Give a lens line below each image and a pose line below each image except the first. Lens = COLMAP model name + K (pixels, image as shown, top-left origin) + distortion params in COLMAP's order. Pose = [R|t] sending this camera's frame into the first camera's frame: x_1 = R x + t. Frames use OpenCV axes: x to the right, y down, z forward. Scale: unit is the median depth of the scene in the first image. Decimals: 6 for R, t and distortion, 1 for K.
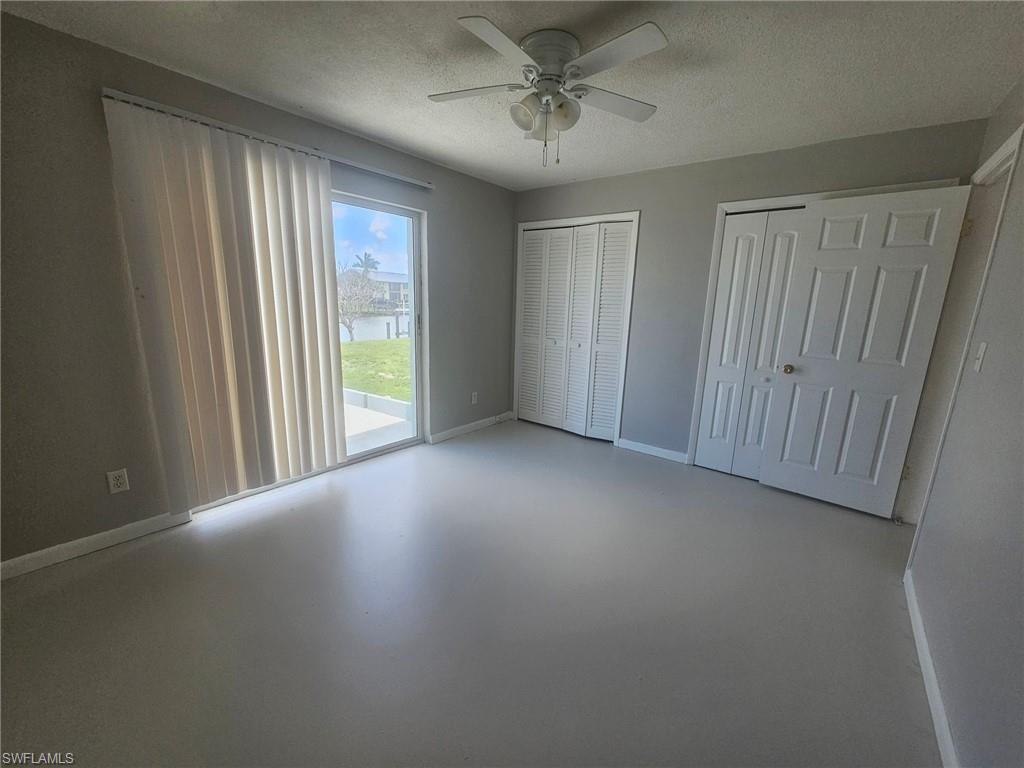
lens RADIAL K [[419.3, 0, 512.6], [0, 419.3, 389.0], [0, 0, 1]] dist [0.000511, -0.000090]
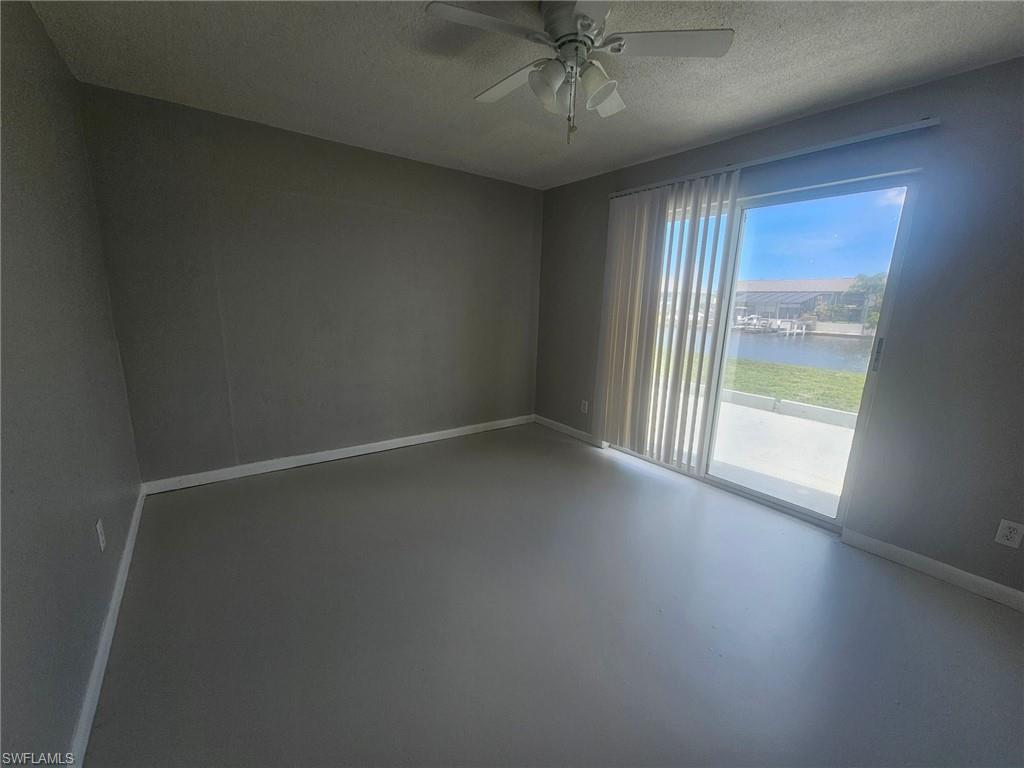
lens RADIAL K [[419.3, 0, 512.6], [0, 419.3, 389.0], [0, 0, 1]] dist [0.000511, -0.000090]
pose [[-0.271409, 0.165191, -0.948182, 0.718922], [-0.229987, 0.945490, 0.230553, -0.169017], [0.934582, 0.280644, -0.218623, 0.870932]]
